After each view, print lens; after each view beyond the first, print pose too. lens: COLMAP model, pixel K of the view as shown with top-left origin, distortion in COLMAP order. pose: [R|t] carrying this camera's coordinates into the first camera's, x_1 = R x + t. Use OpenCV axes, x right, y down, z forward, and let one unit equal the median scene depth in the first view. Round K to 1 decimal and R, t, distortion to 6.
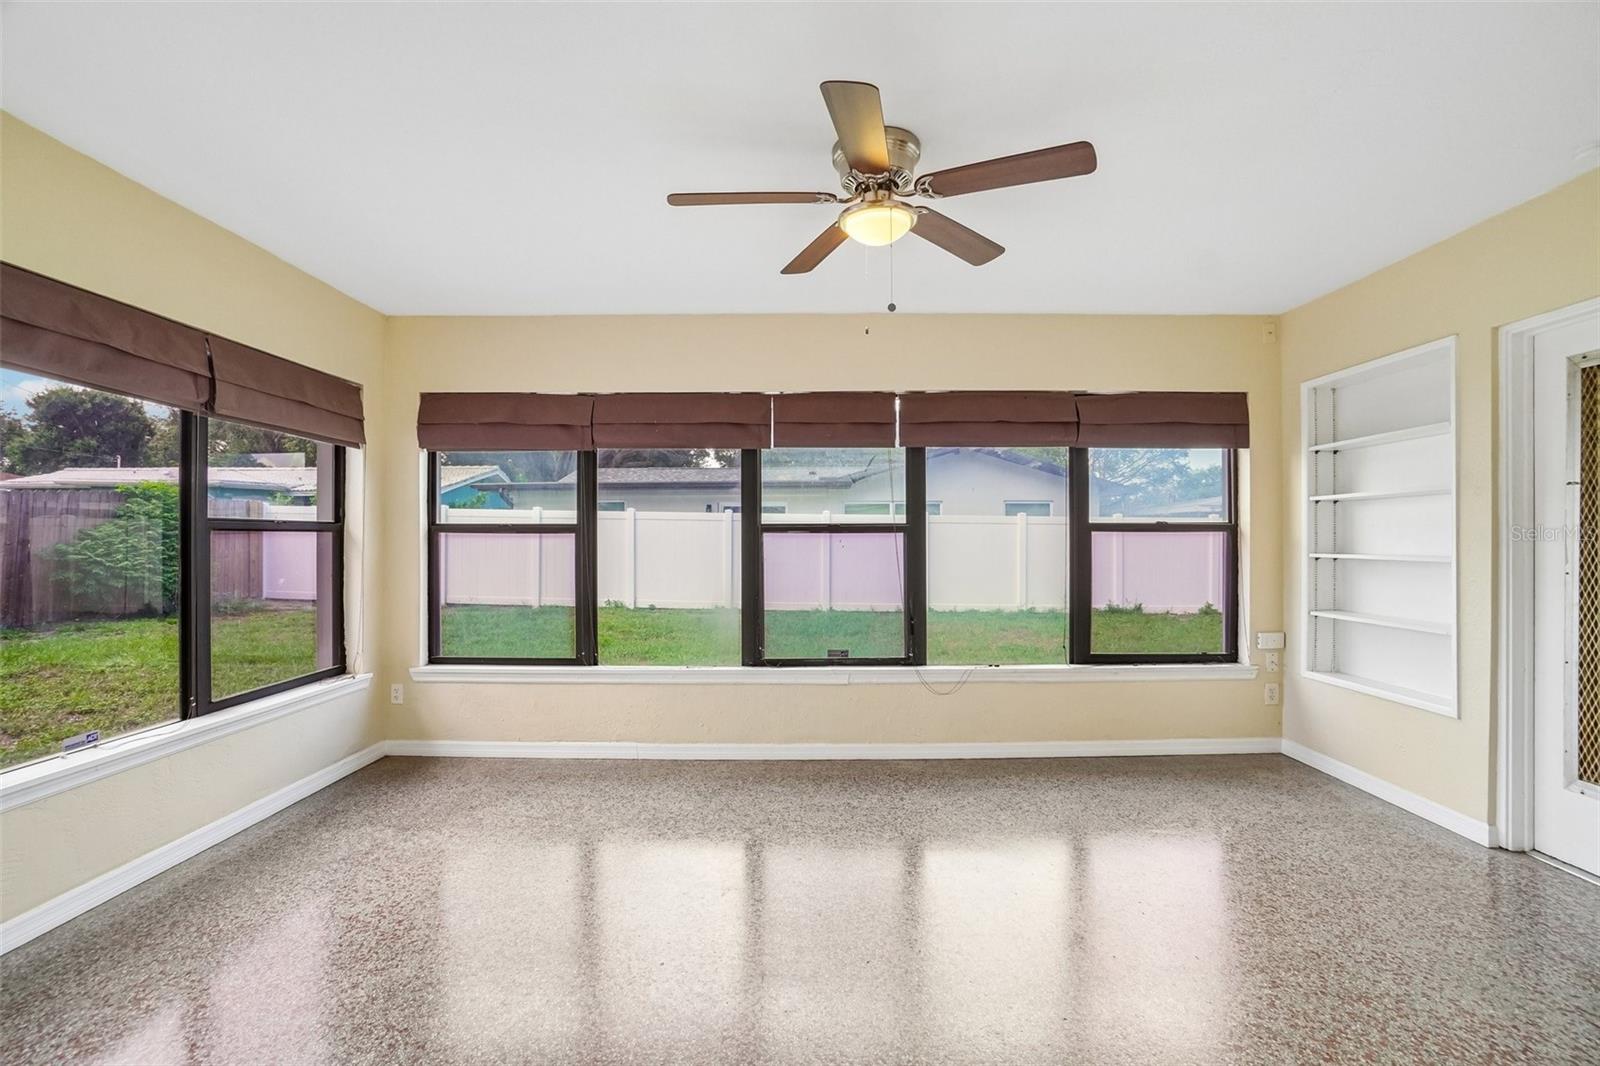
lens RADIAL K [[722.8, 0, 801.1], [0, 722.8, 526.9], [0, 0, 1]] dist [-0.047947, 0.014409]
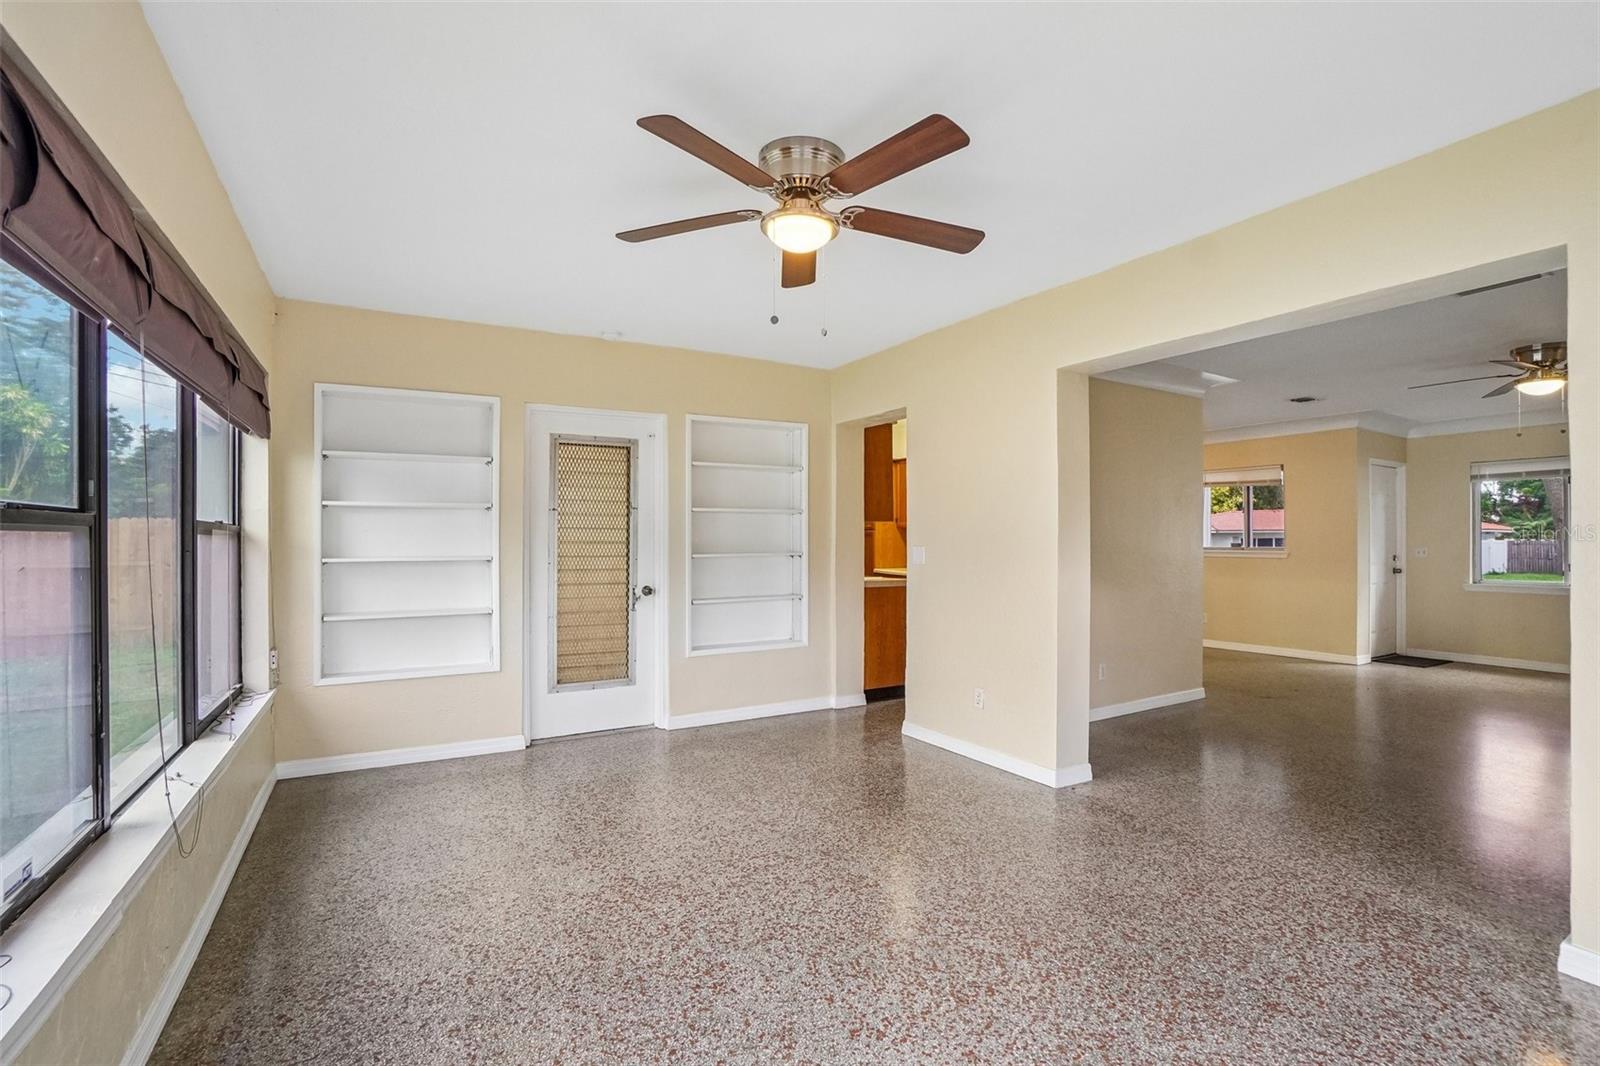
lens RADIAL K [[722.8, 0, 801.1], [0, 722.8, 526.9], [0, 0, 1]] dist [-0.047947, 0.014409]
pose [[-0.496557, 0.020412, 0.867764, -0.471160], [-0.007286, 0.999590, -0.027683, 0.015257], [-0.867974, -0.020069, -0.496205, 0.920853]]
